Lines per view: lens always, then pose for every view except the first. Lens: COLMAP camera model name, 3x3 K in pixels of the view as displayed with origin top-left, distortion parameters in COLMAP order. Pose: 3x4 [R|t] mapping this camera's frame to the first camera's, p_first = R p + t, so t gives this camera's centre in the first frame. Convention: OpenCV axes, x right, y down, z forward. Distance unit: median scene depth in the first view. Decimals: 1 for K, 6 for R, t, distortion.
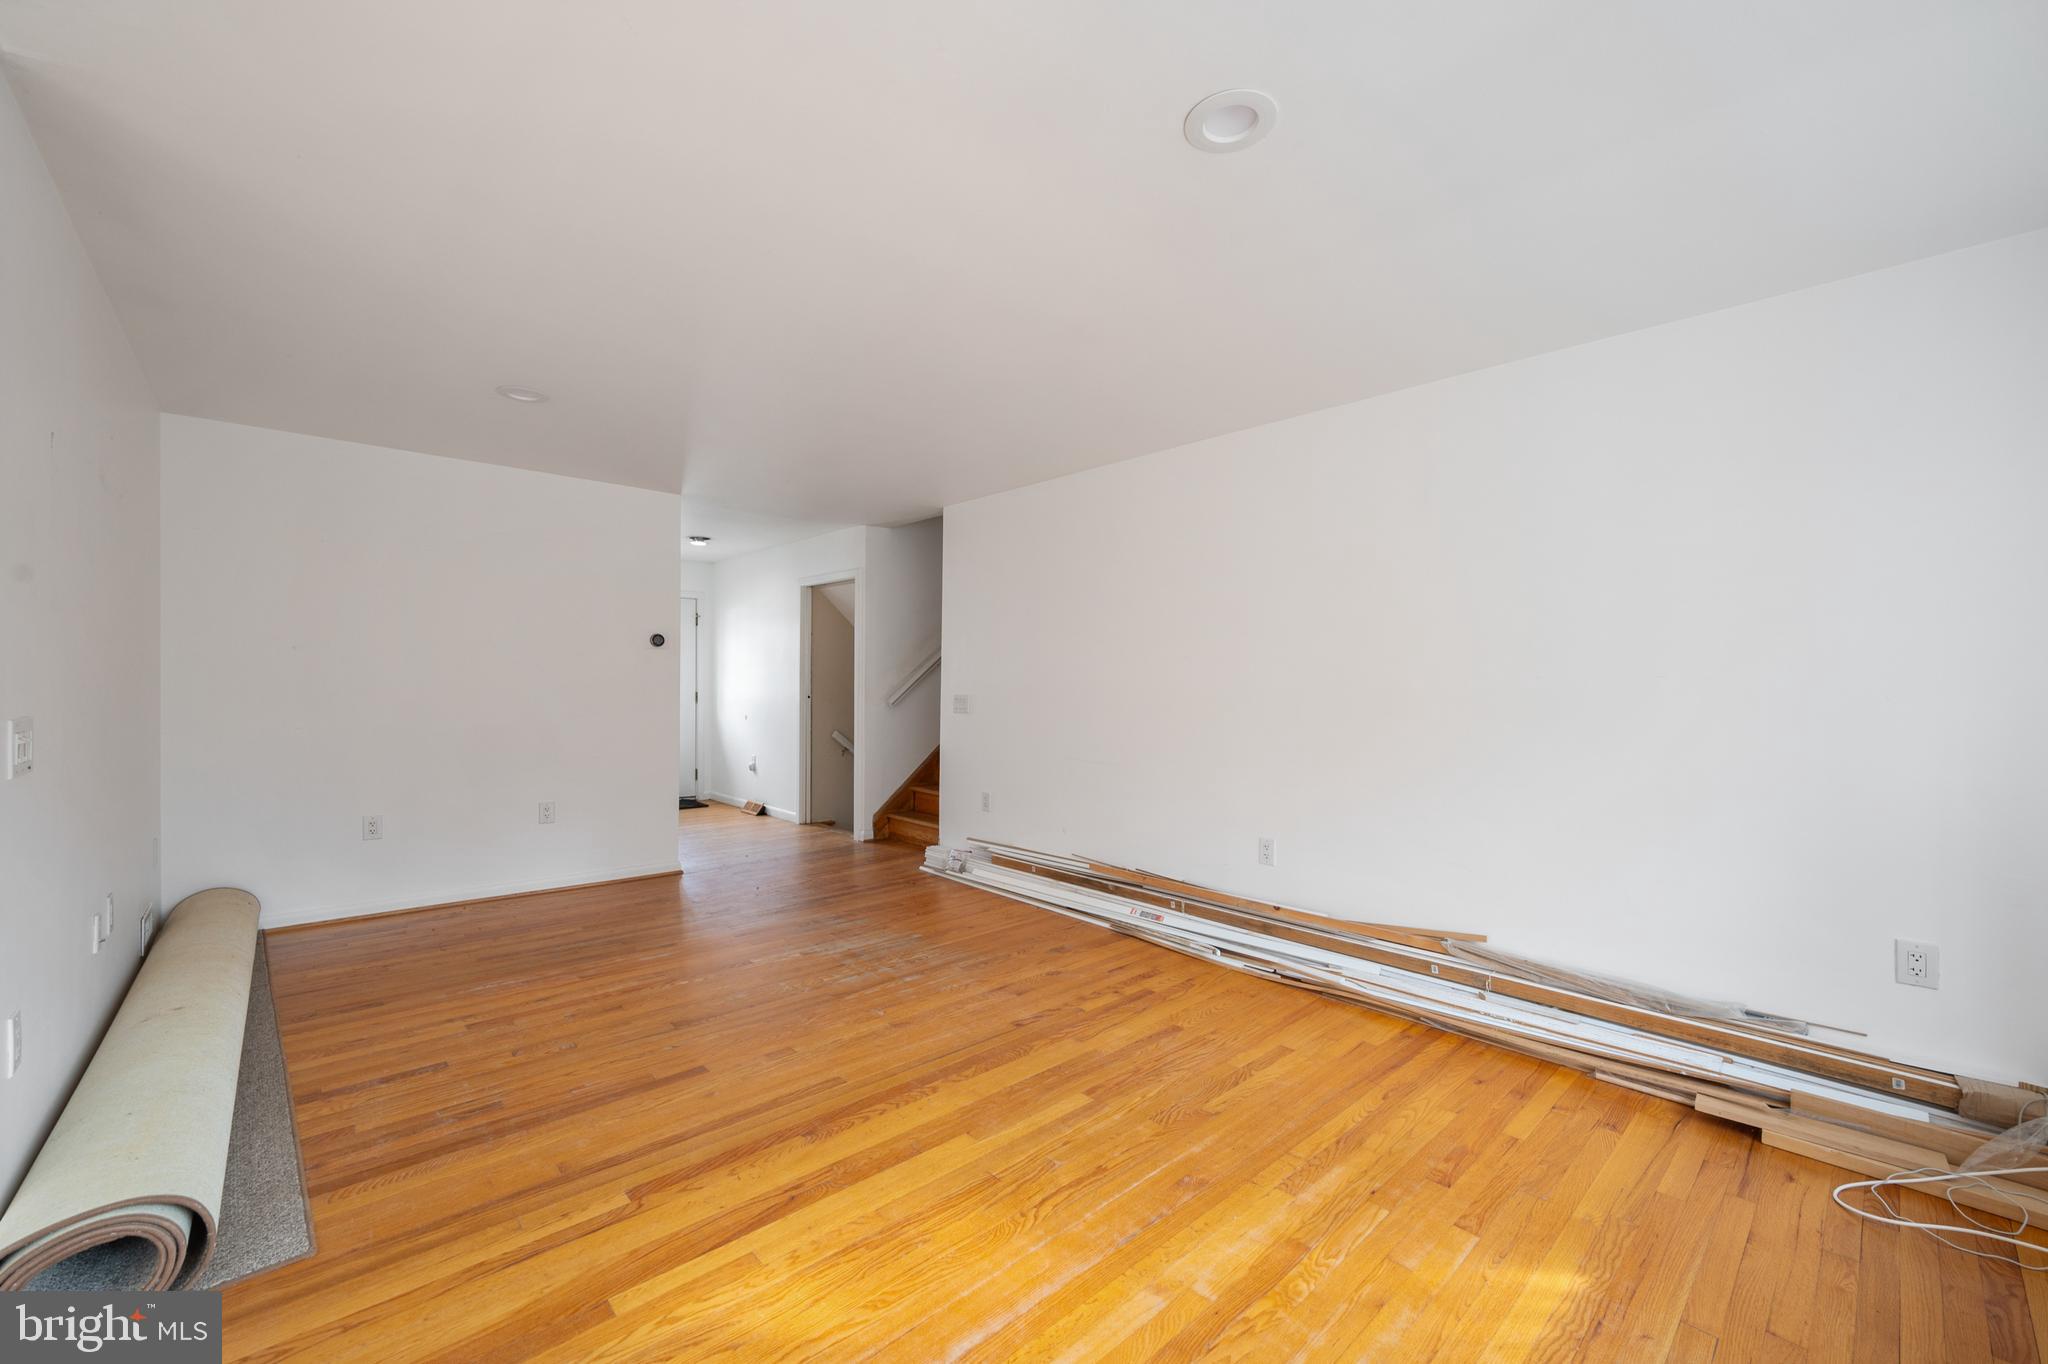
lens RADIAL K [[829.6, 0, 1028.4], [0, 829.6, 687.8], [0, 0, 1]] dist [-0.001555, 0.000533]
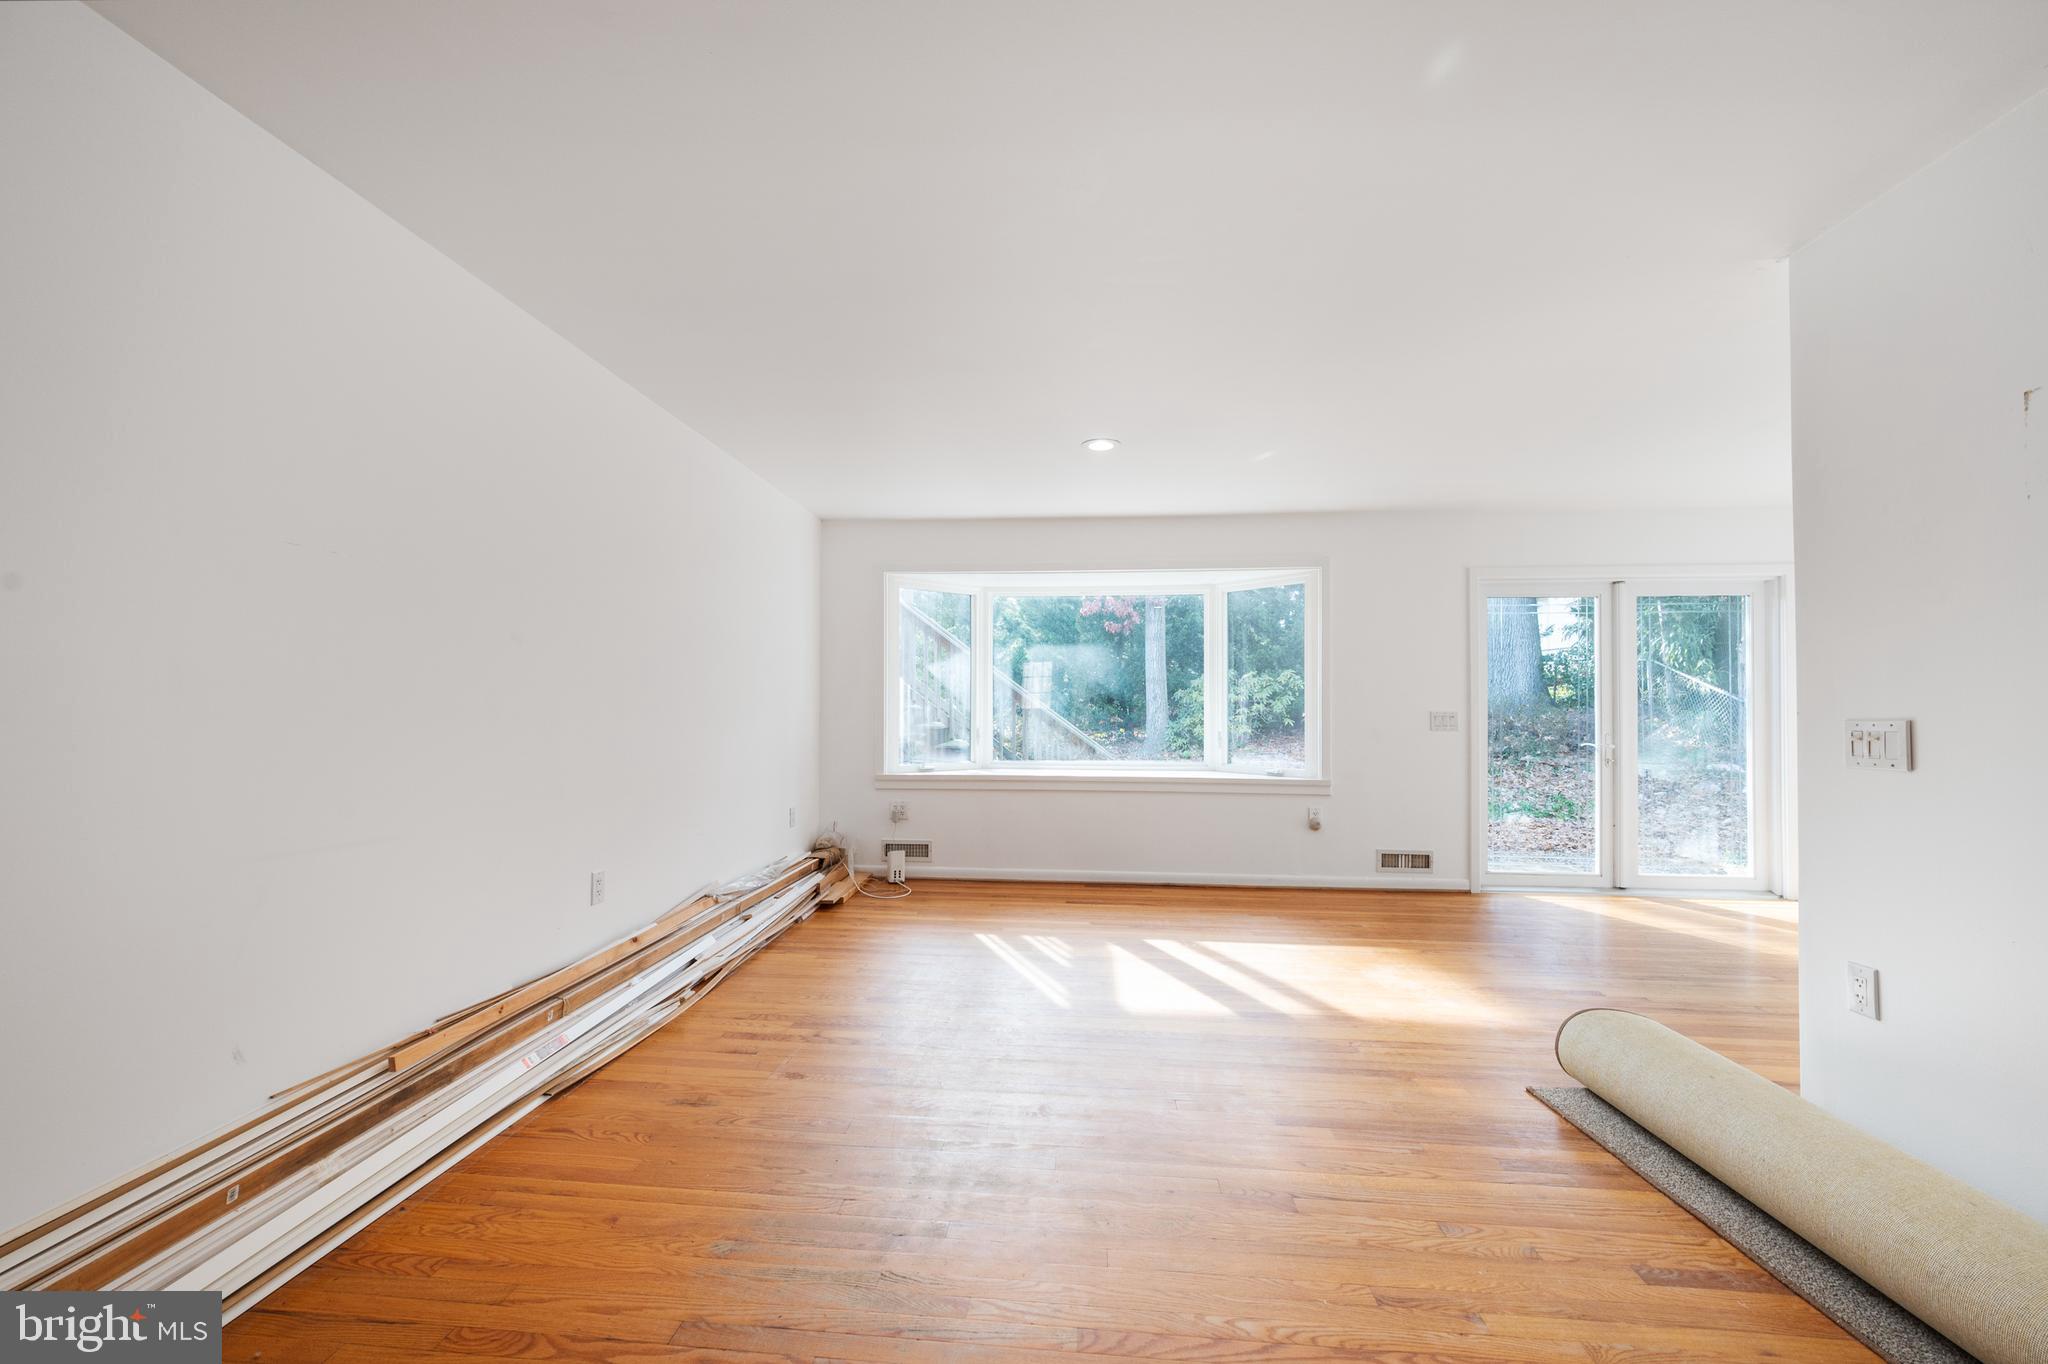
lens RADIAL K [[829.6, 0, 1028.4], [0, 829.6, 687.8], [0, 0, 1]] dist [-0.001555, 0.000533]
pose [[-0.673799, 0.001693, 0.738912, -0.898499], [-0.008053, 0.999921, -0.009635, 0.009732], [-0.738870, -0.012443, -0.673733, 1.857865]]
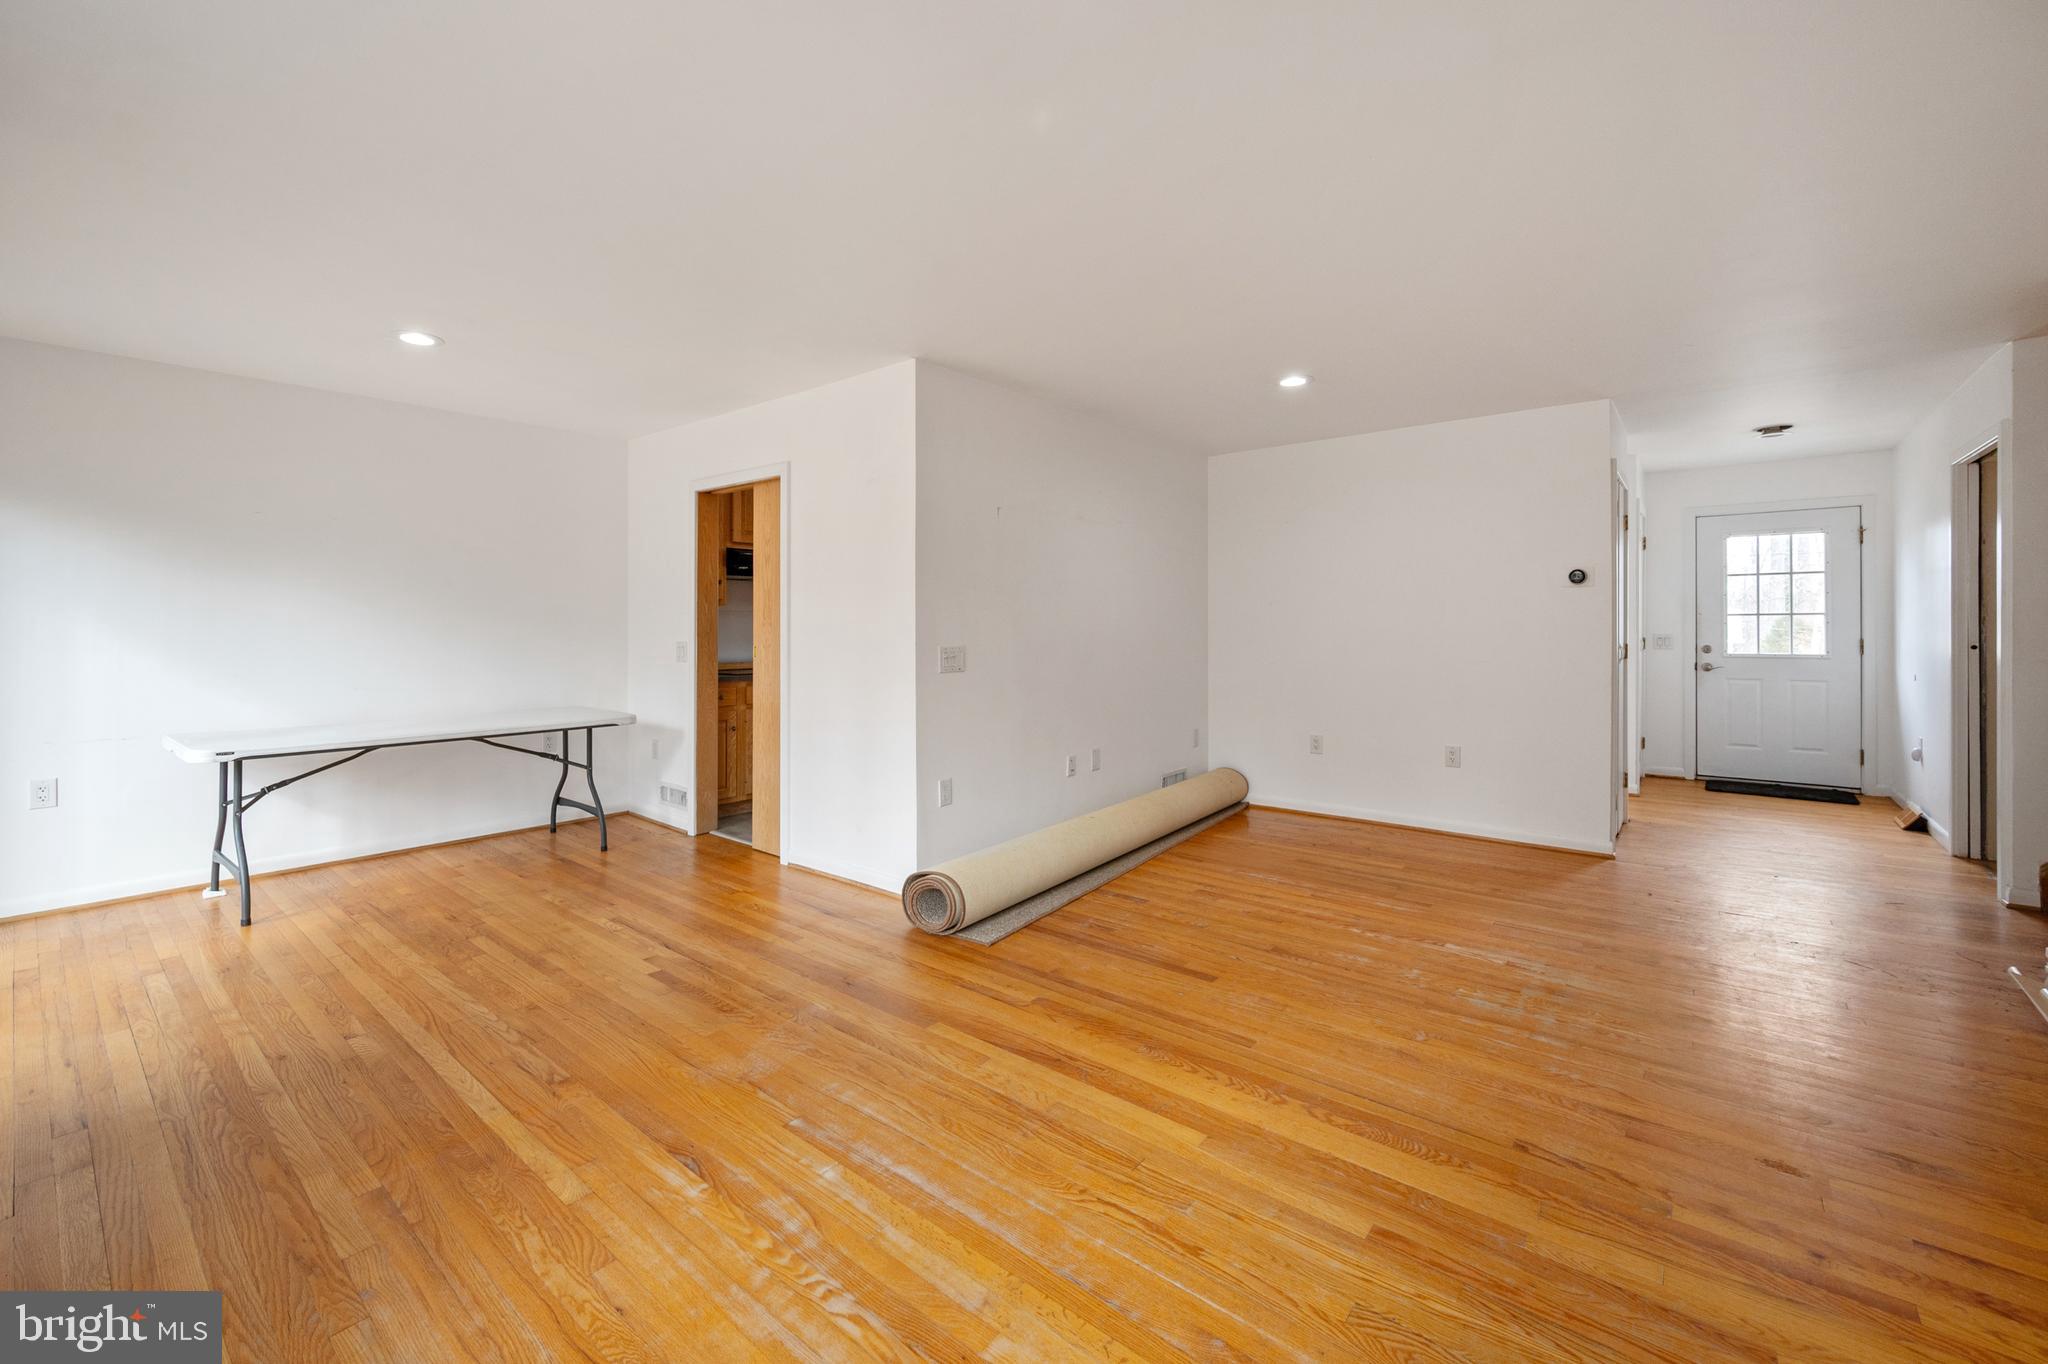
lens RADIAL K [[847.6, 0, 984.9], [0, 847.6, 635.5], [0, 0, 1]] dist [-0.001690, 0.000069]
pose [[0.101294, -0.000100, -0.994857, 0.712687], [0.000026, 1.000000, -0.000098, 0.006735], [0.994857, -0.000016, 0.101294, 0.606453]]
